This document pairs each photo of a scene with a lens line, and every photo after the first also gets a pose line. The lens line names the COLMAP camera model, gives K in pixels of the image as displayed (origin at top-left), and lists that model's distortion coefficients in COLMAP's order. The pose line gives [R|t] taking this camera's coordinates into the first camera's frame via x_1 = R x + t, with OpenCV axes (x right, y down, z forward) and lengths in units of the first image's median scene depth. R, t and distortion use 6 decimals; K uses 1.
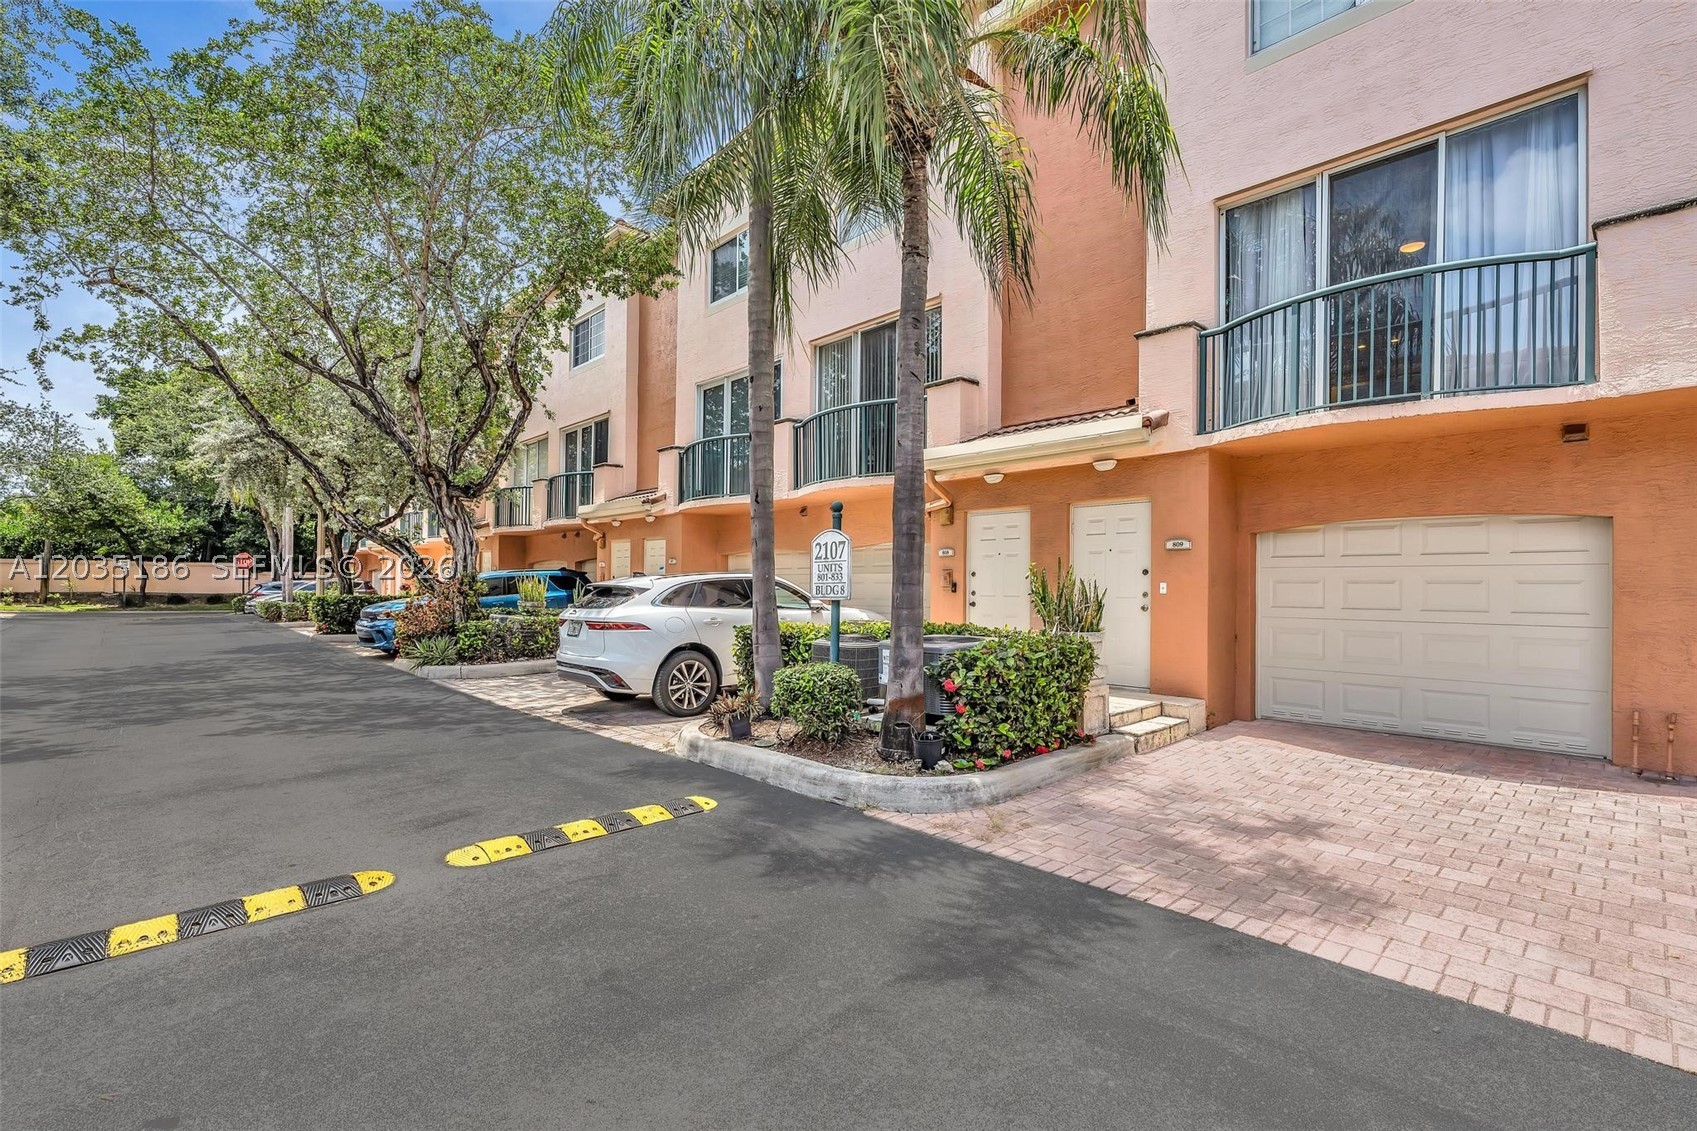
lens RADIAL K [[761.9, 0, 811.1], [0, 761.9, 582.2], [0, 0, 1]] dist [-0.002246, 0.000367]
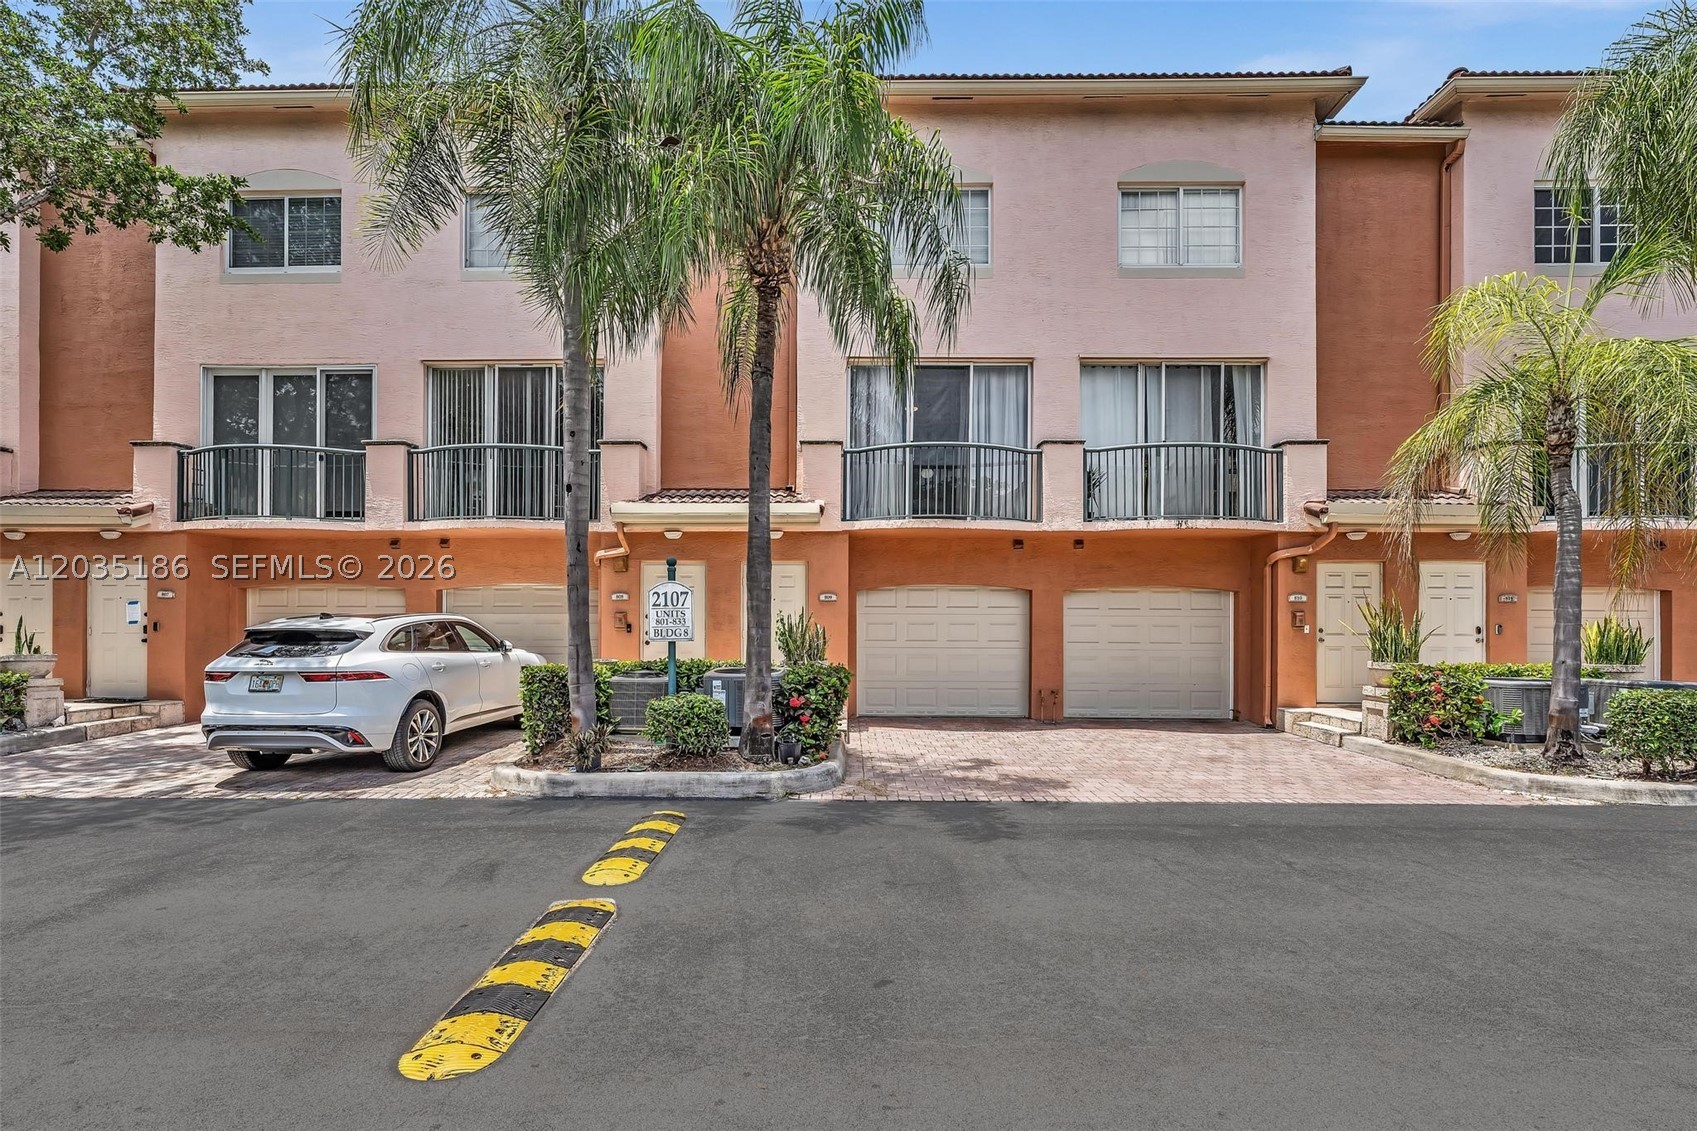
lens RADIAL K [[800.3, 0, 802.9], [0, 800.3, 630.1], [0, 0, 1]] dist [-0.003135, 0.000690]
pose [[0.703268, -0.008957, 0.710869, -0.721066], [-0.002185, 0.999889, 0.014761, -0.012624], [-0.710922, -0.011934, 0.703170, -0.010513]]
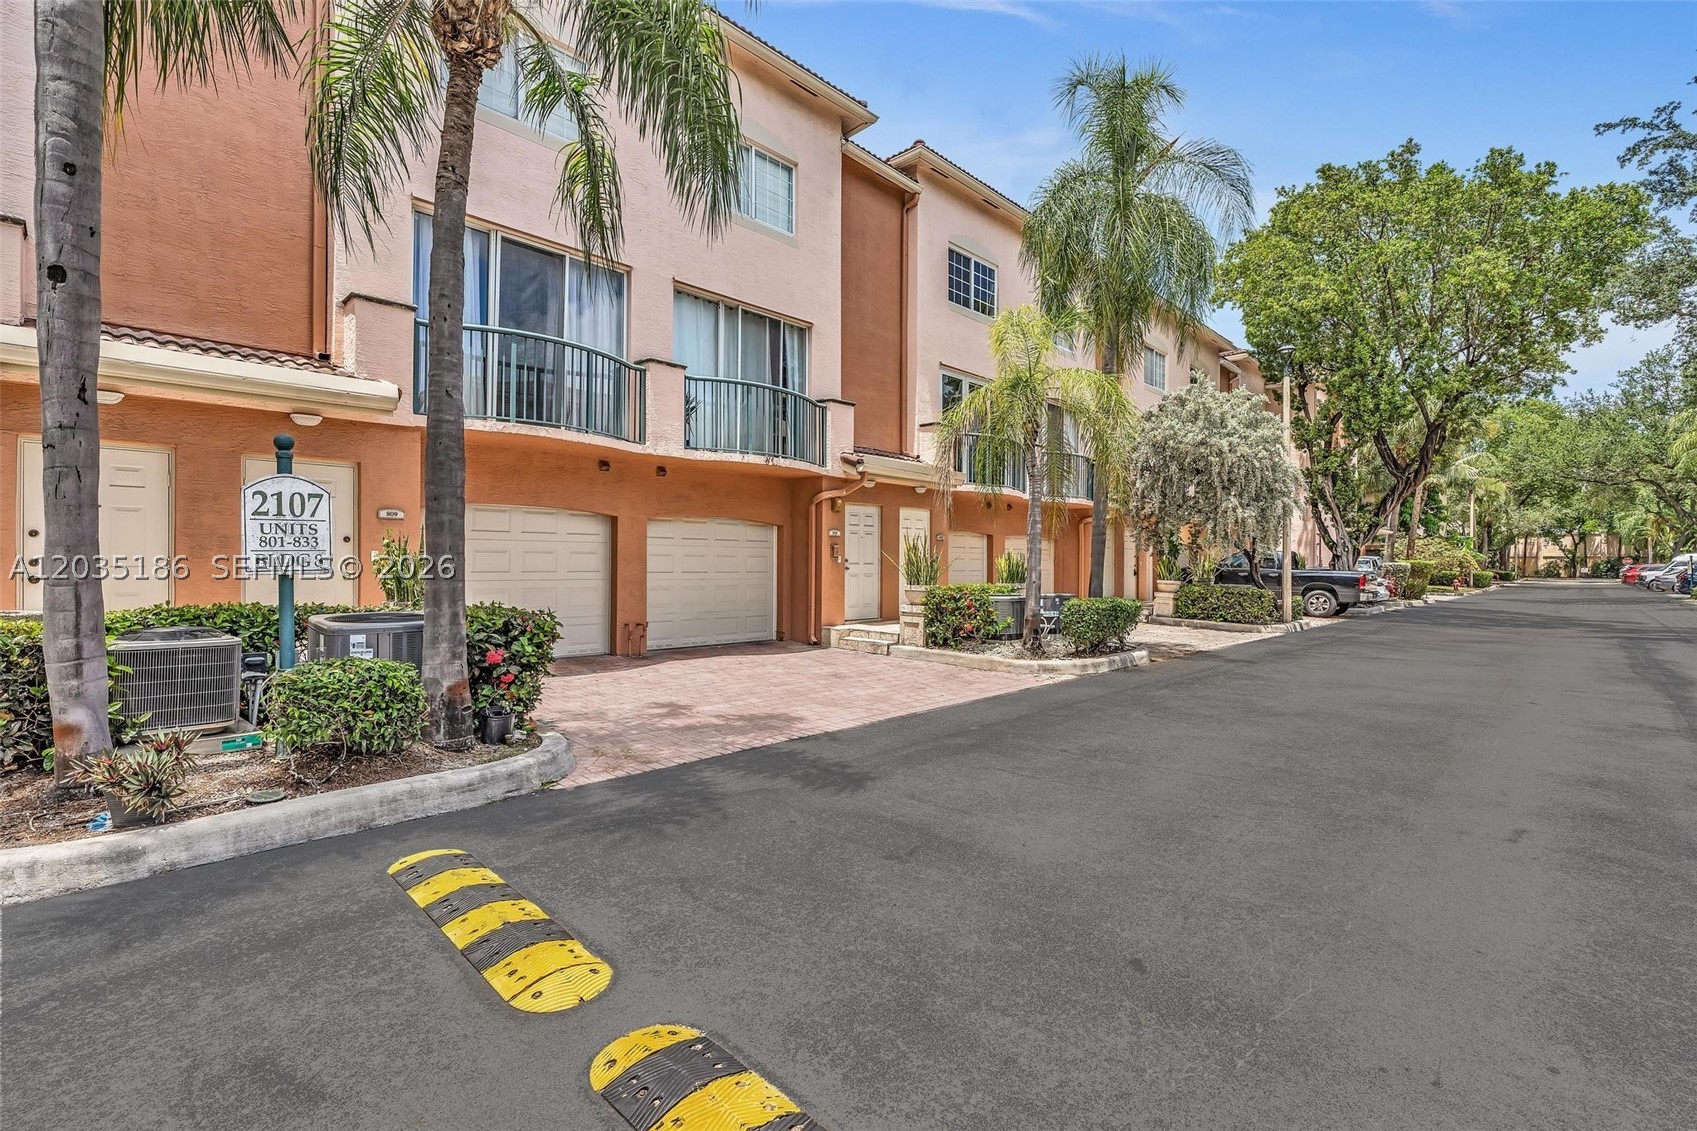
lens RADIAL K [[783.4, 0, 830.7], [0, 783.4, 565.9], [0, 0, 1]] dist [-0.005789, 0.001006]
pose [[-0.057655, -0.013499, 0.998245, -0.740276], [-0.013201, 0.999831, 0.012759, -0.000541], [-0.998249, -0.012442, -0.057823, 0.551554]]
